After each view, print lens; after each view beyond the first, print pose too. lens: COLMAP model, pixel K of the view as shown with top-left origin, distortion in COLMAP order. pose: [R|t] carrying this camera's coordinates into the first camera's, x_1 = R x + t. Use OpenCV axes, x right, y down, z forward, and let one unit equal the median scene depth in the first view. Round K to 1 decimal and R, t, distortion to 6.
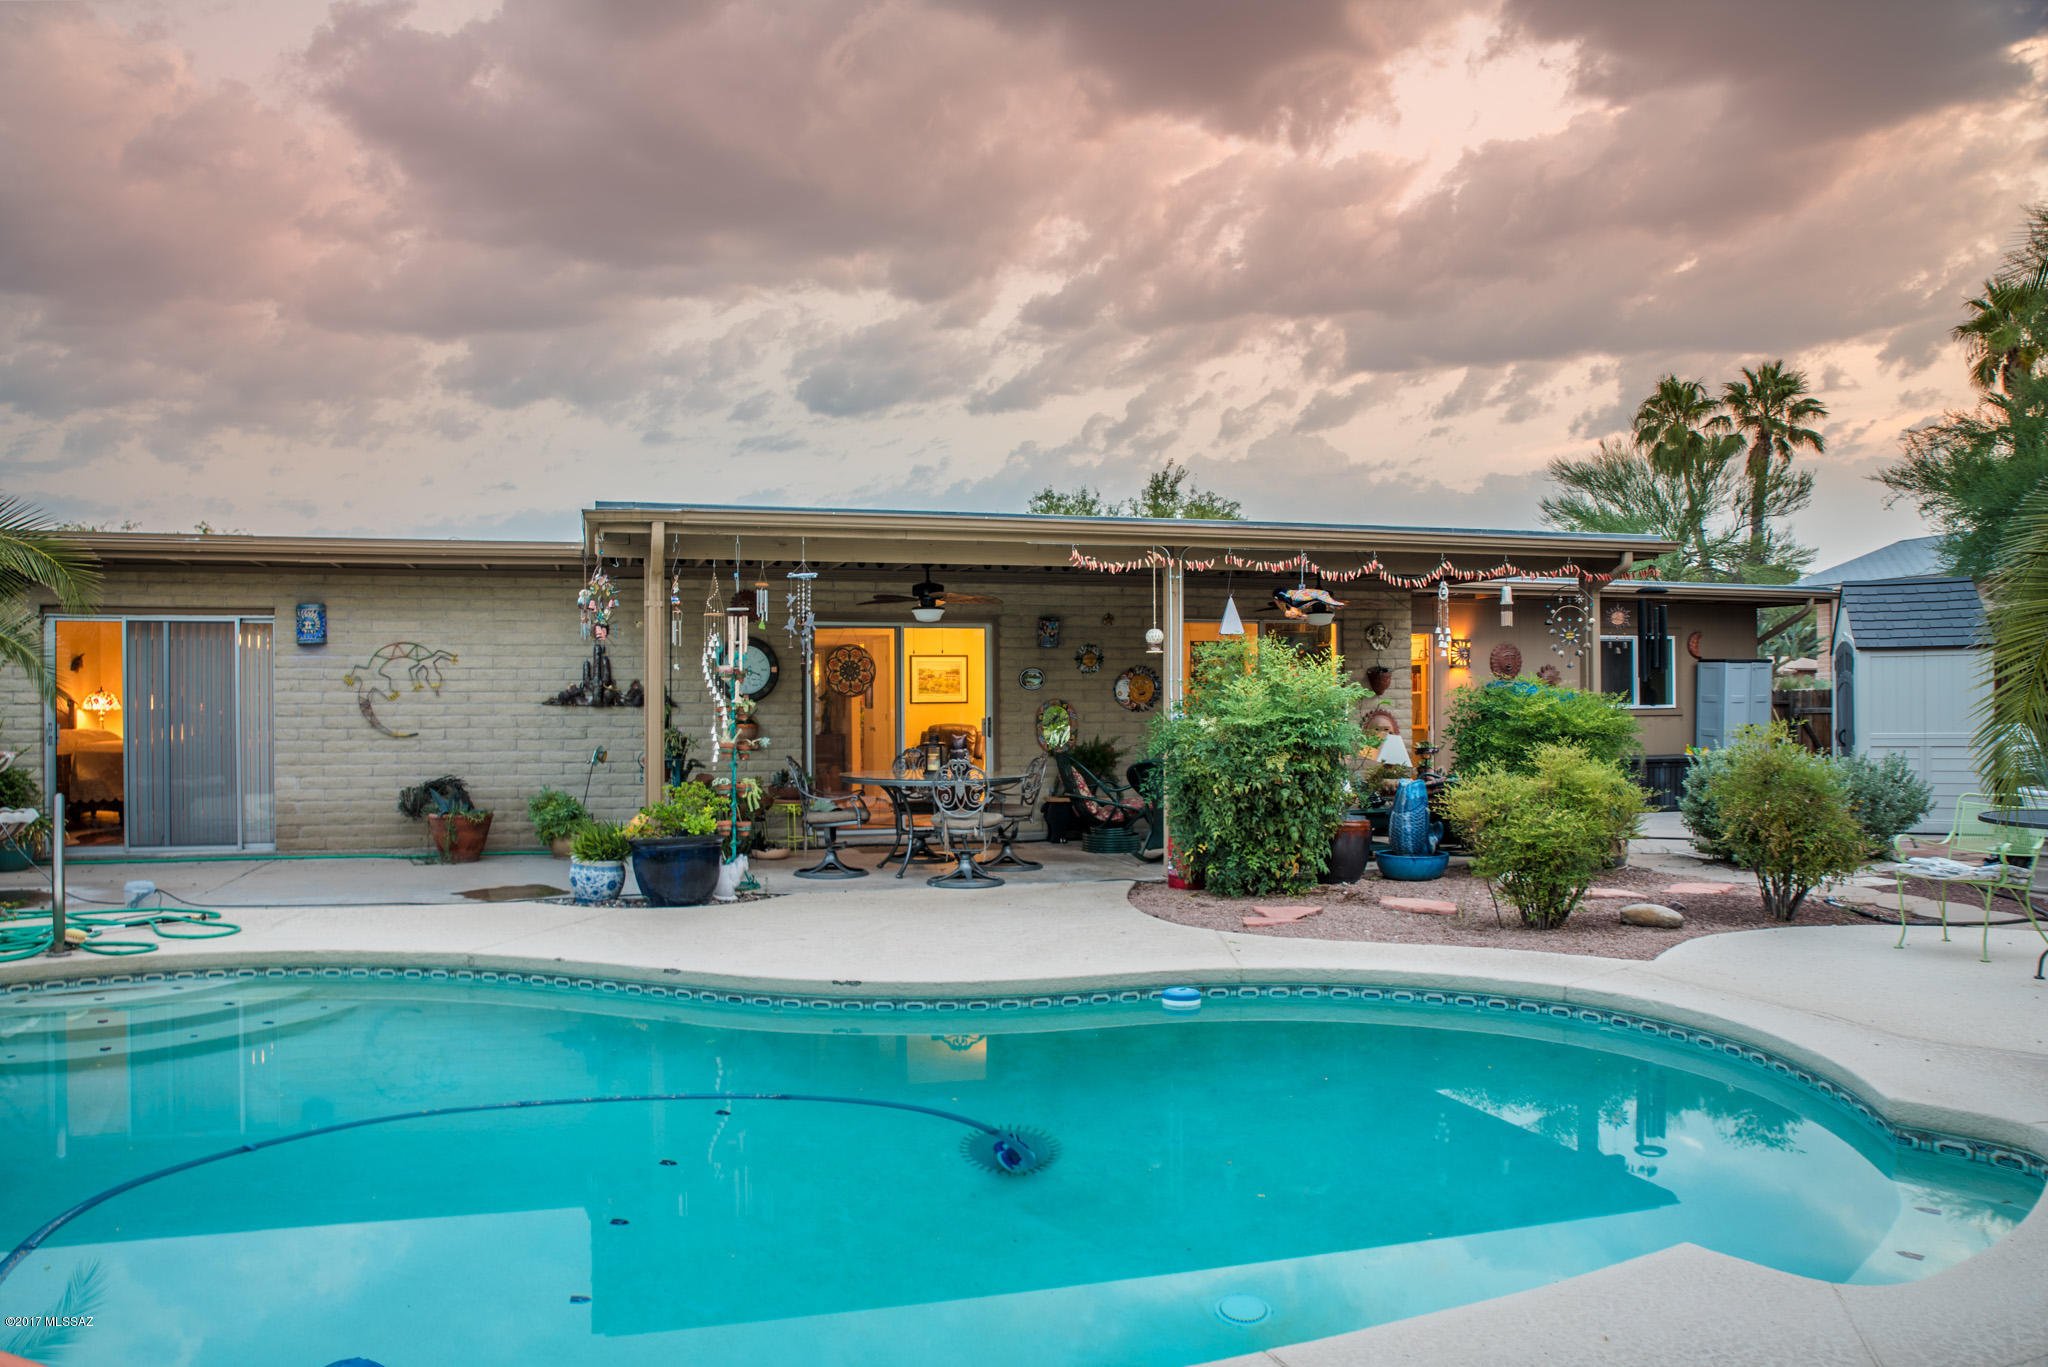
lens RADIAL K [[1483.2, 0, 1024.0], [0, 1483.2, 683.5], [0, 0, 1]] dist [-0.107086, 0.071713]
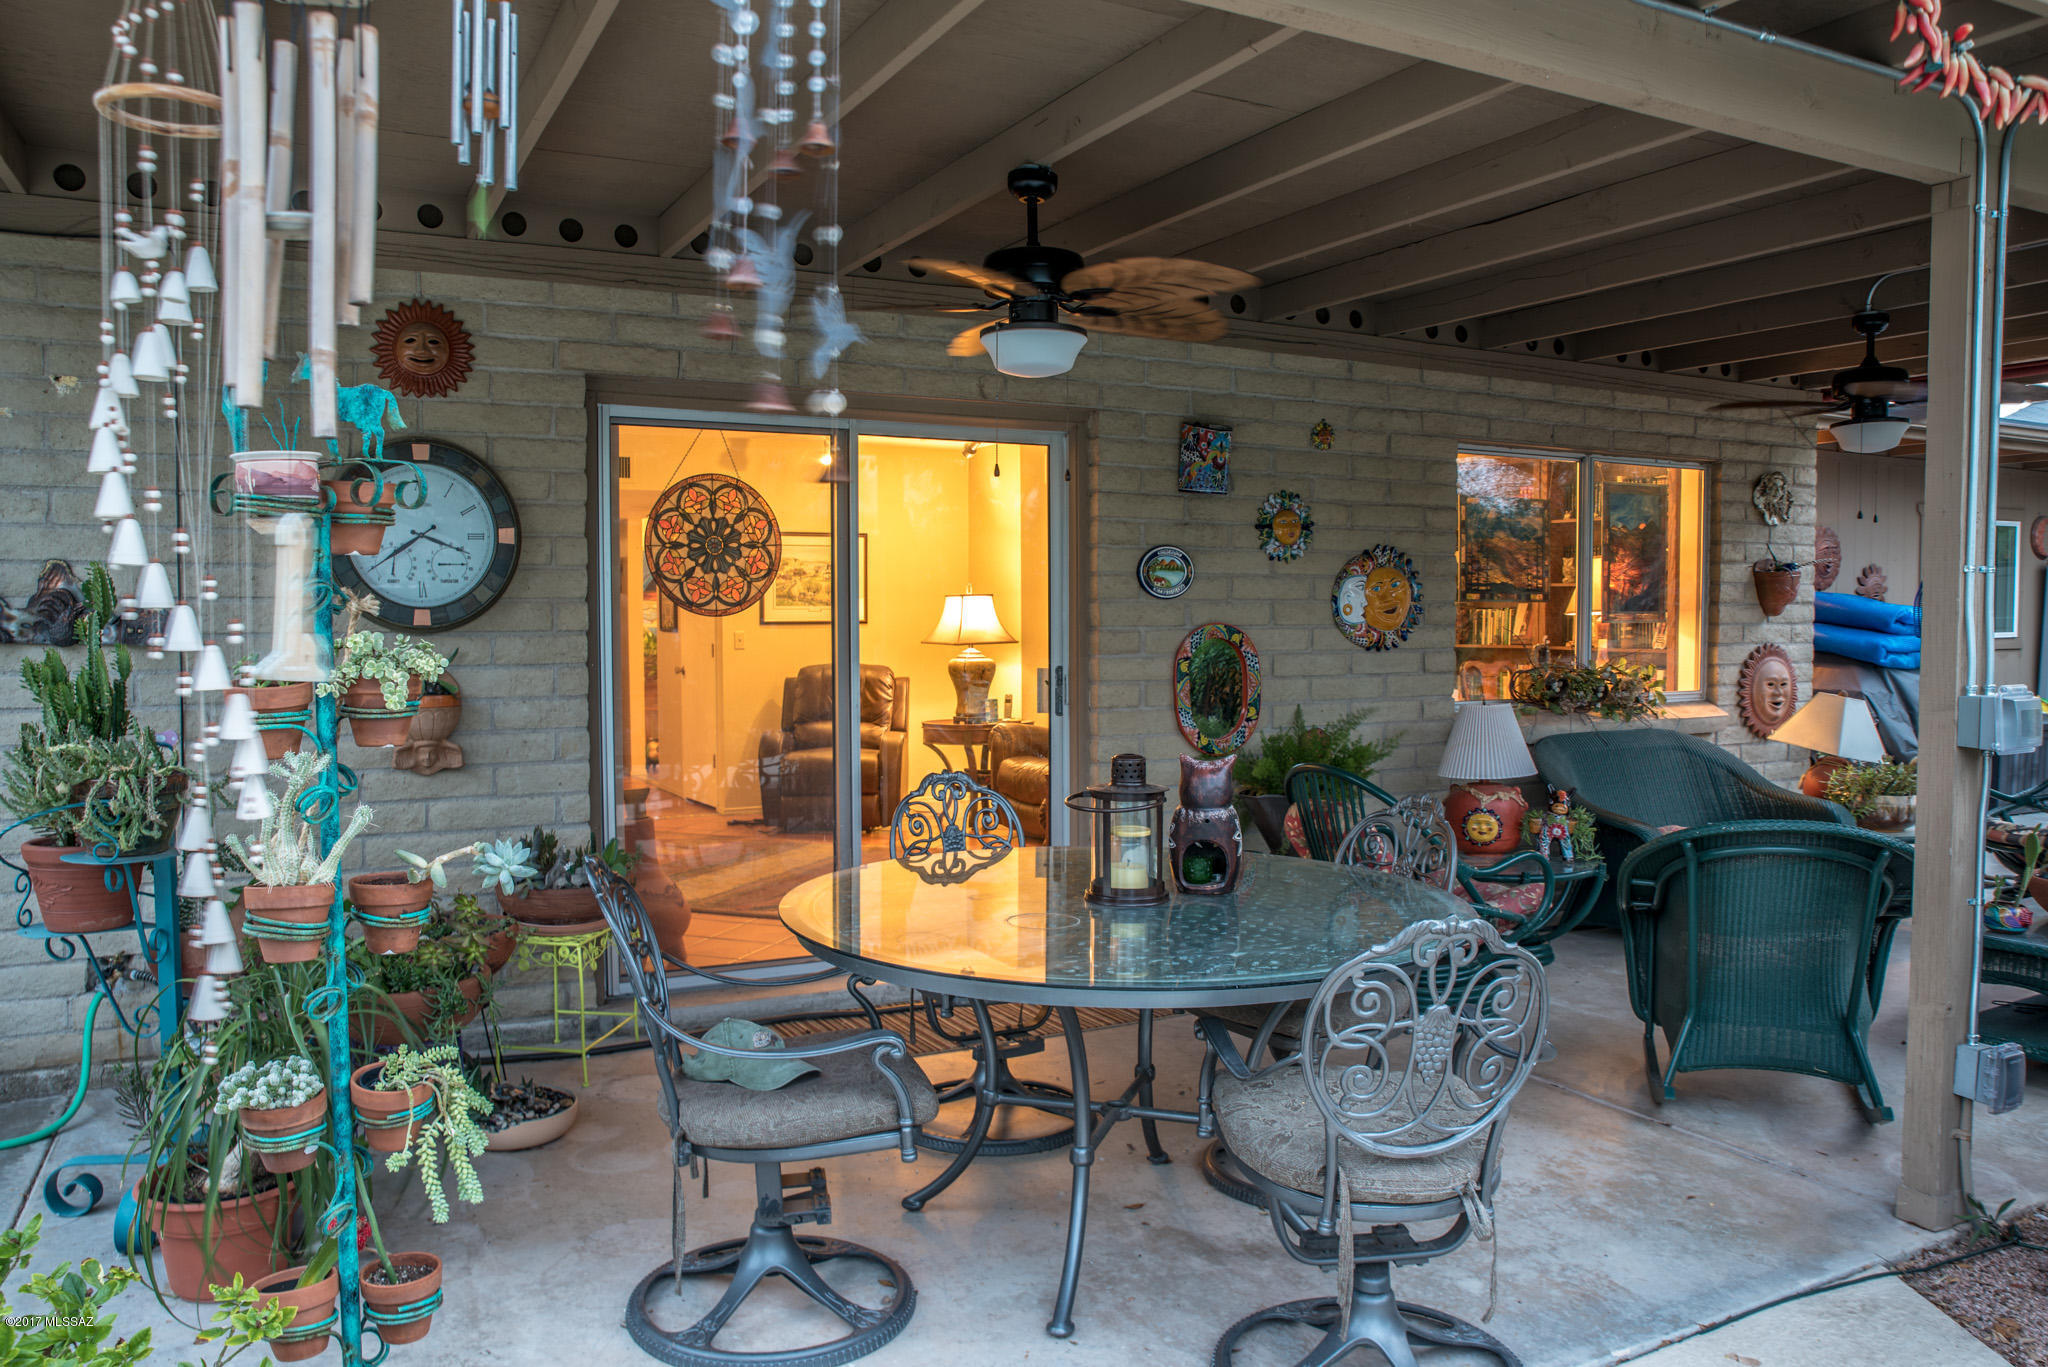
lens RADIAL K [[1449.3, 0, 1029.2], [0, 1449.3, 693.1], [0, 0, 1]] dist [-0.123106, 0.098506]
pose [[0.979278, -0.007316, 0.202389, -0.117063], [-0.006392, 0.997733, 0.066991, 0.003936], [-0.202421, -0.066897, 0.977011, 0.648202]]
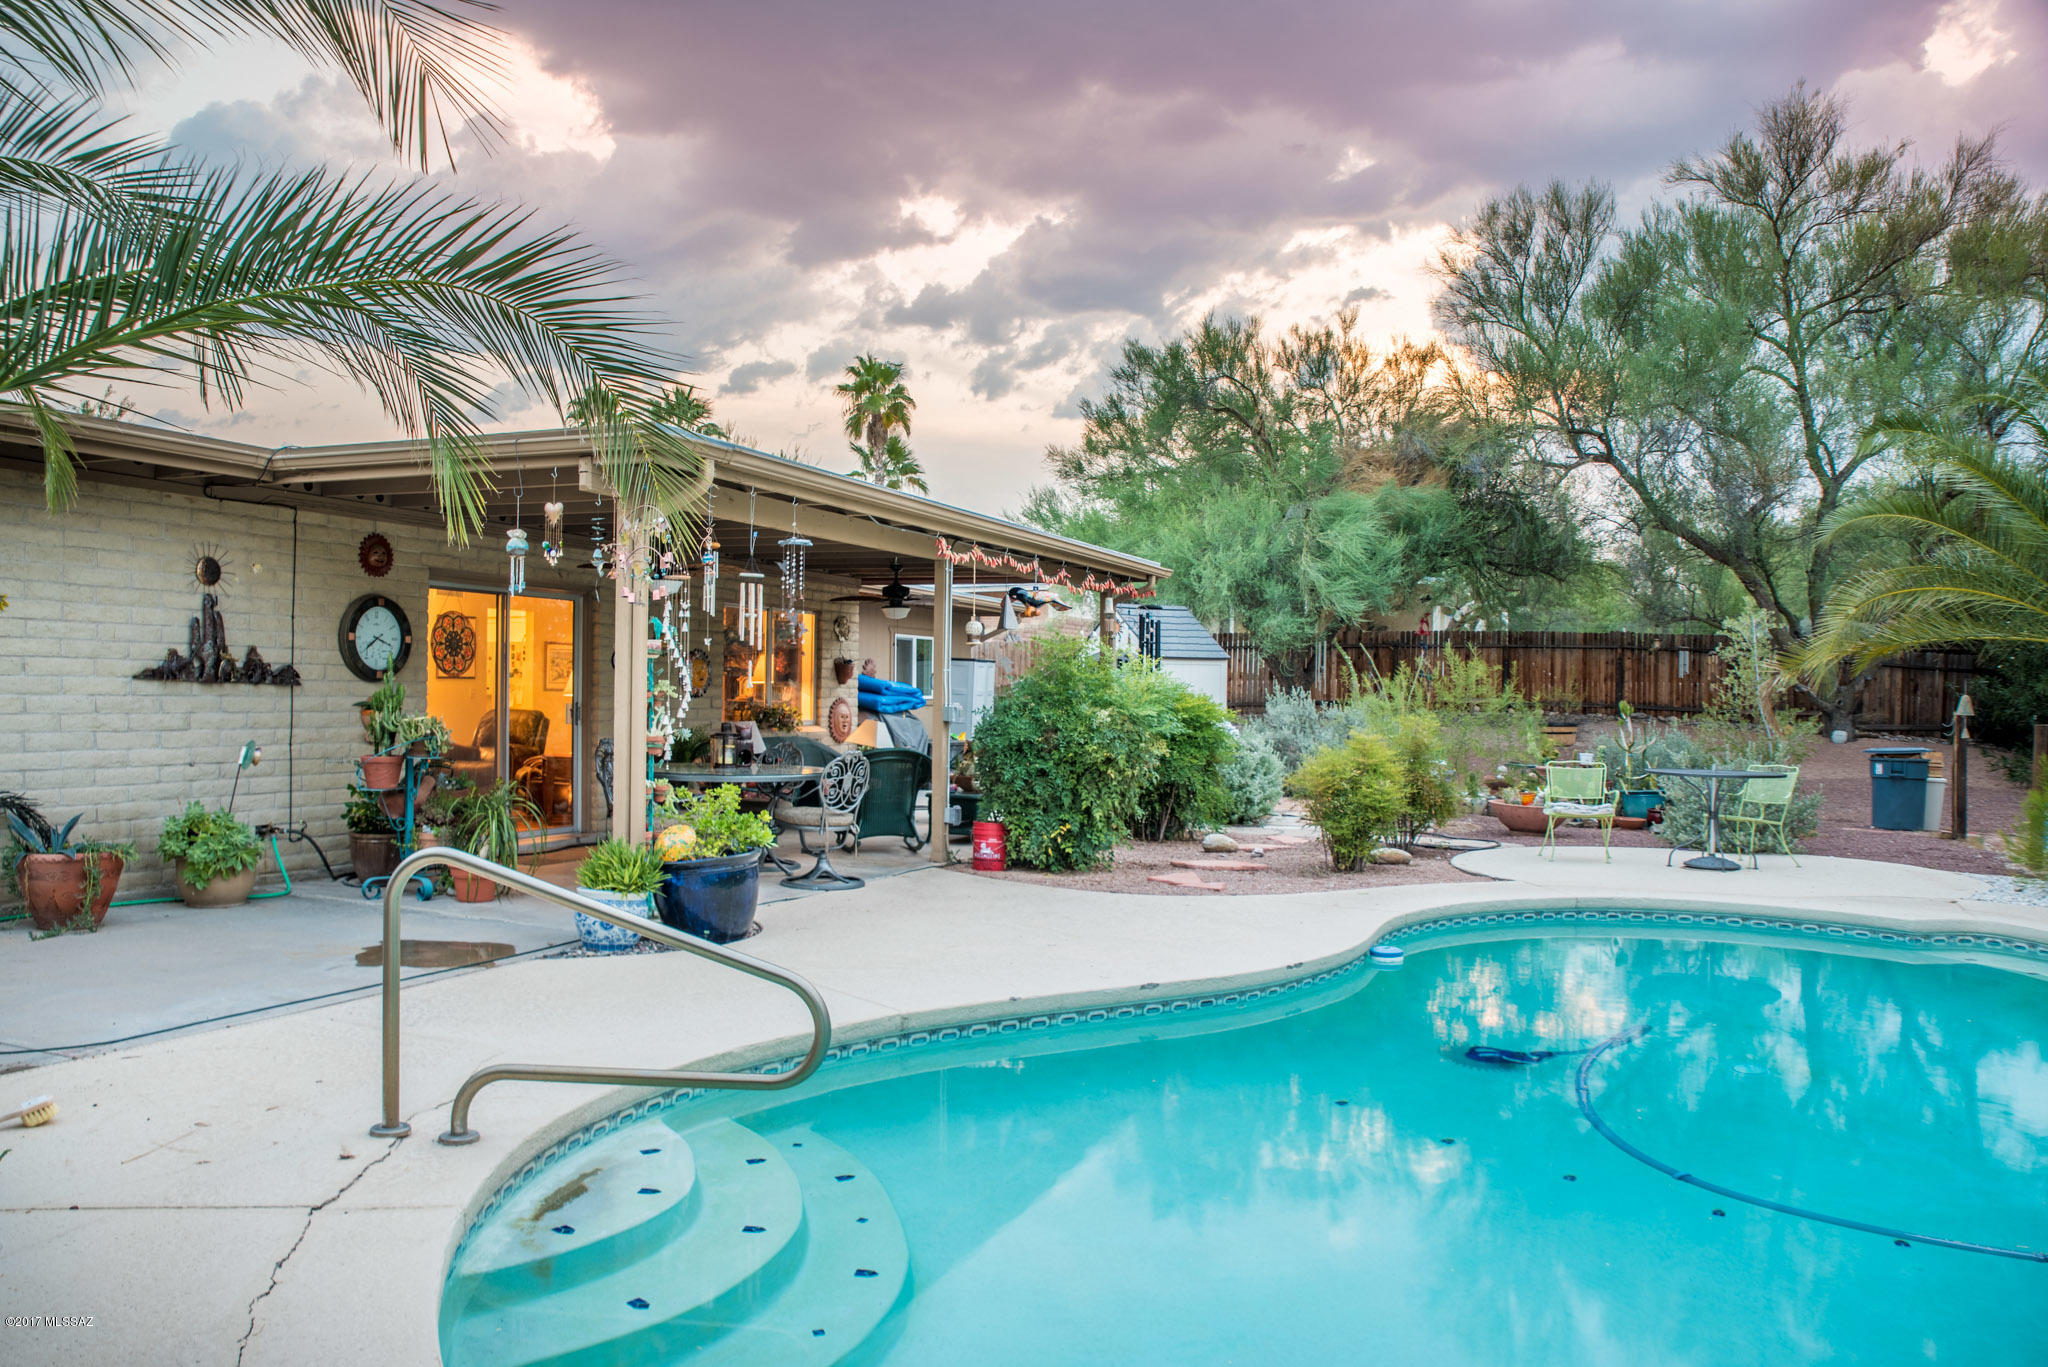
lens RADIAL K [[1449.3, 0, 1029.2], [0, 1449.3, 693.1], [0, 0, 1]] dist [-0.123106, 0.098506]
pose [[0.622041, 0.014221, 0.782855, -0.546652], [-0.029135, 0.999563, 0.004992, 0.005562], [-0.782442, -0.025914, 0.622184, 0.277666]]
